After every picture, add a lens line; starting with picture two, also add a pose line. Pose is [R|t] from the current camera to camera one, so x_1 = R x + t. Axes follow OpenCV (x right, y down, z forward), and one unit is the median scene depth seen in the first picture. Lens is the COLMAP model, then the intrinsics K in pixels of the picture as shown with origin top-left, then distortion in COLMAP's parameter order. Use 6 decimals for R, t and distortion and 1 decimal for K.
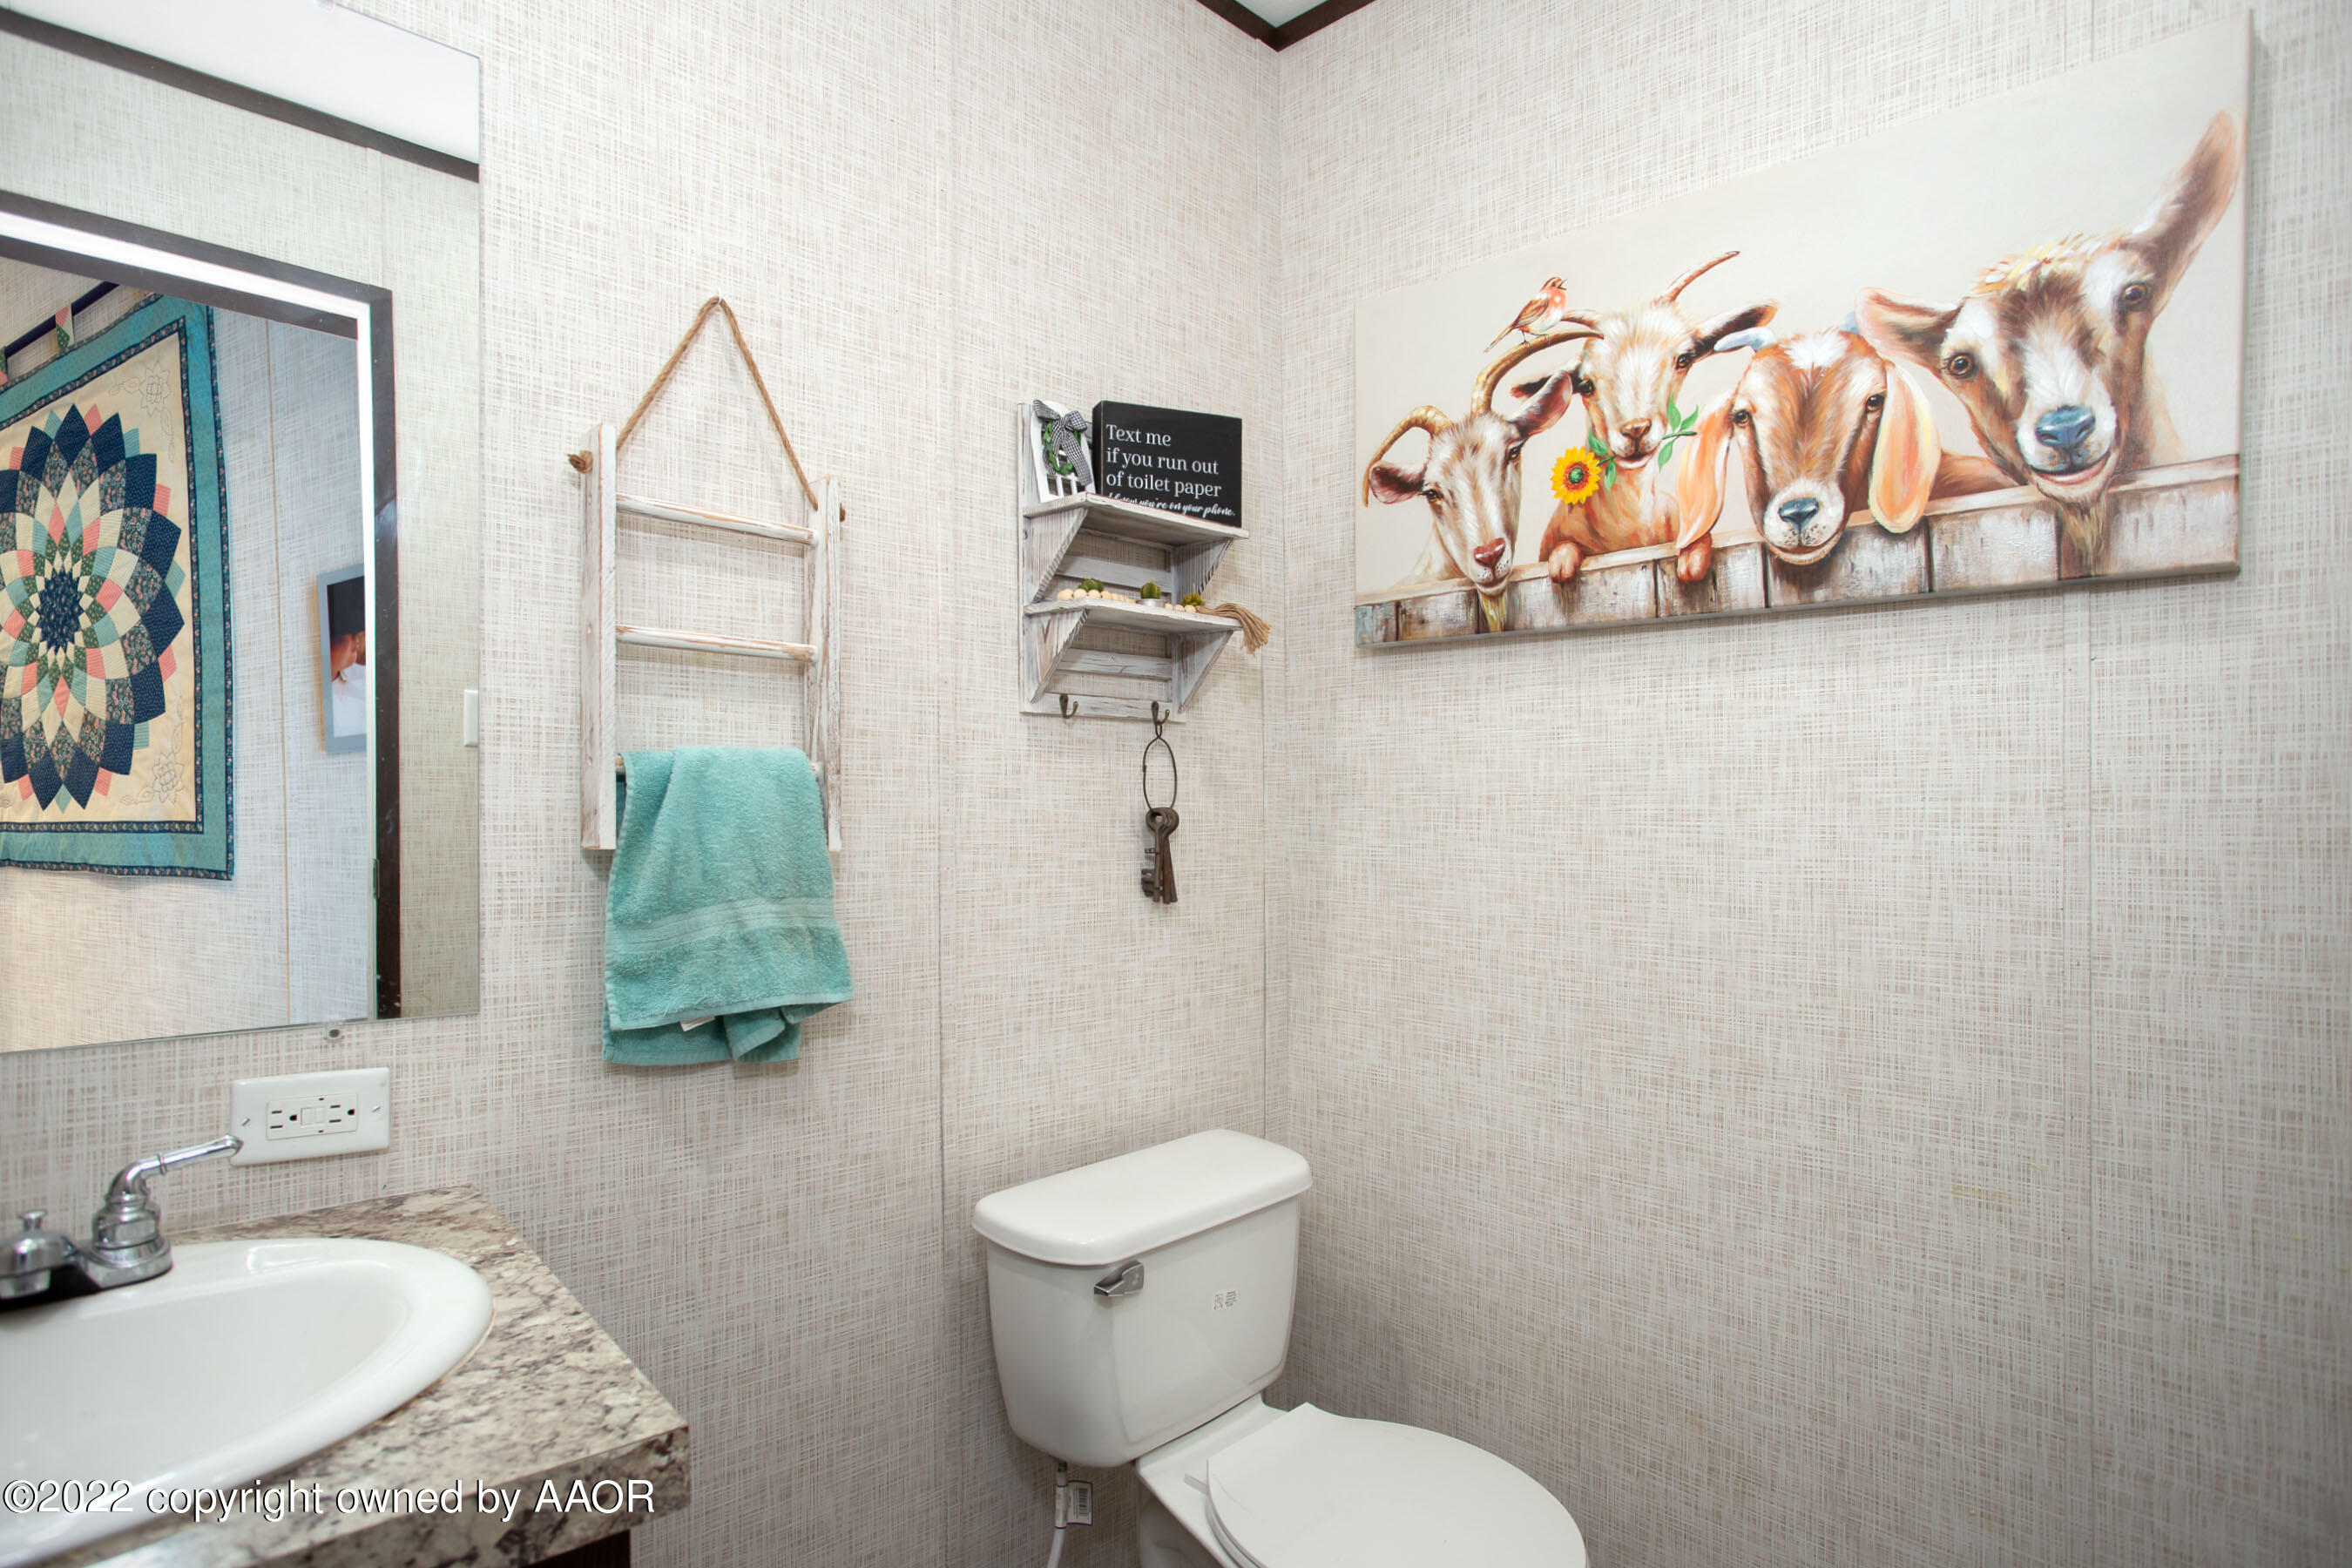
lens RADIAL K [[1166.2, 0, 1156.9], [0, 1166.2, 778.9], [0, 0, 1]] dist [-0.065592, 0.031651]
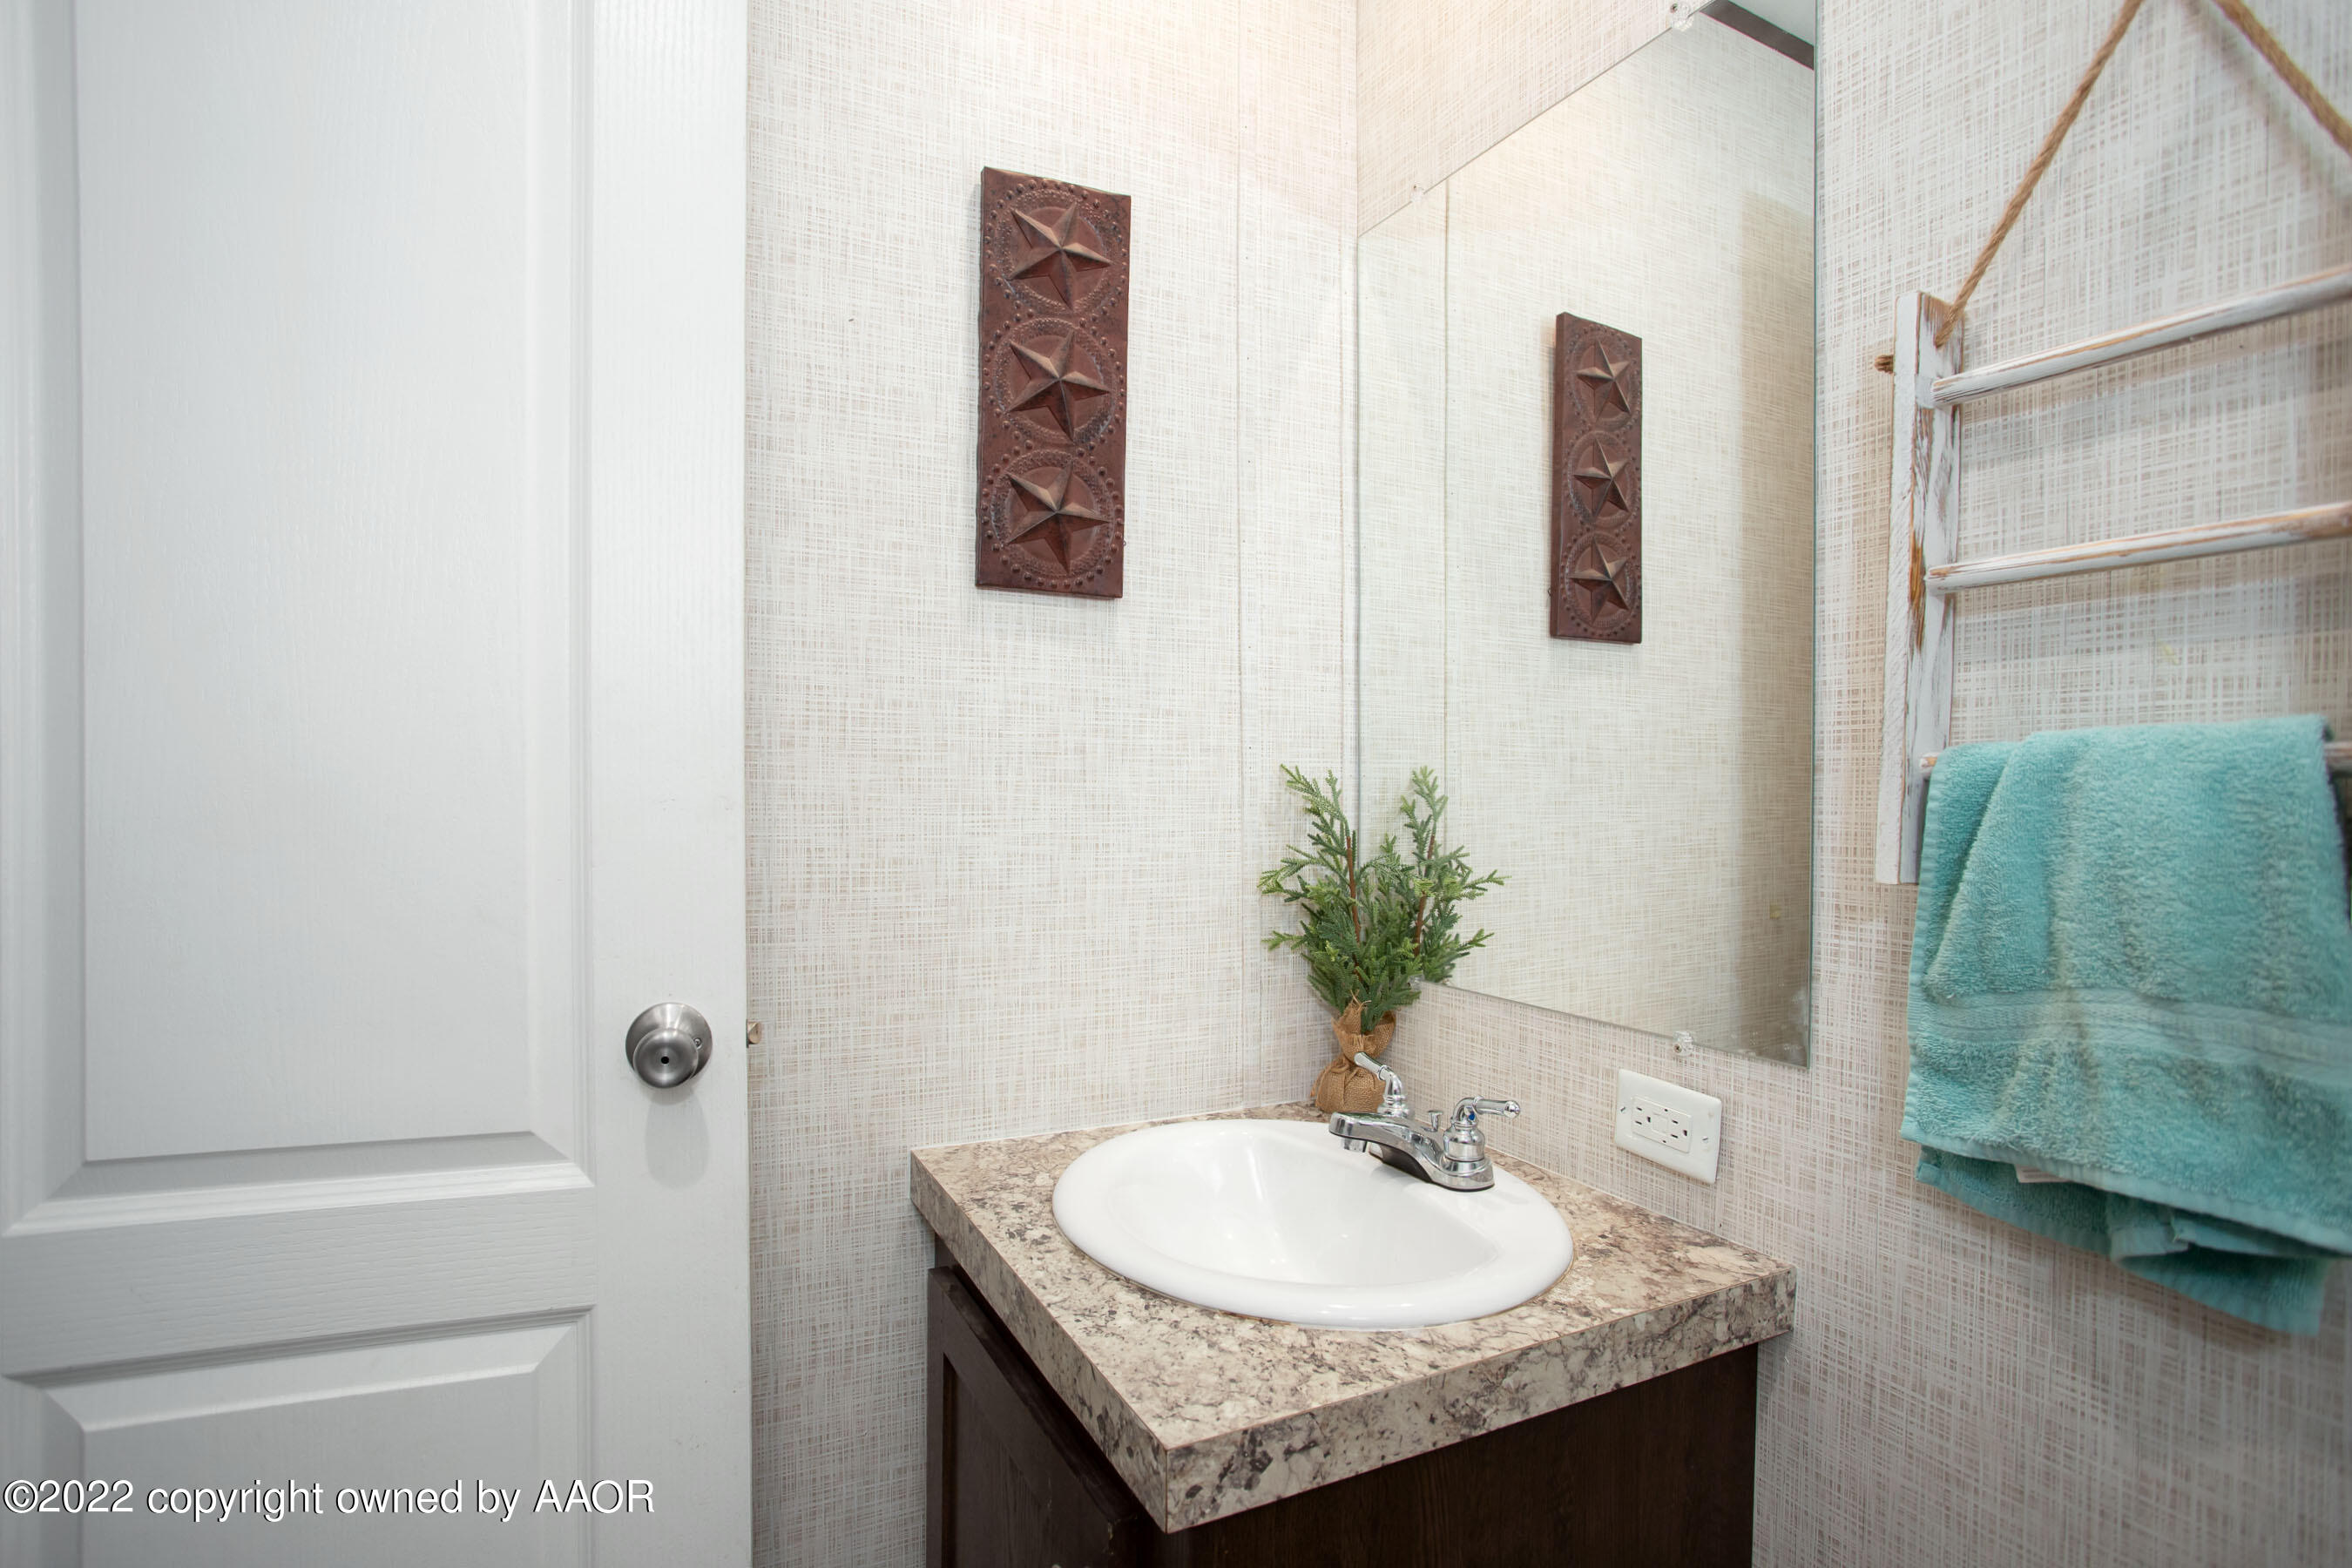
lens RADIAL K [[1166.2, 0, 1156.9], [0, 1166.2, 778.9], [0, 0, 1]] dist [-0.065592, 0.031651]
pose [[-0.262738, -0.020631, -0.964647, 0.360789], [0.020305, 0.999432, -0.026905, 0.004420], [0.964653, -0.026656, -0.262170, 0.795269]]
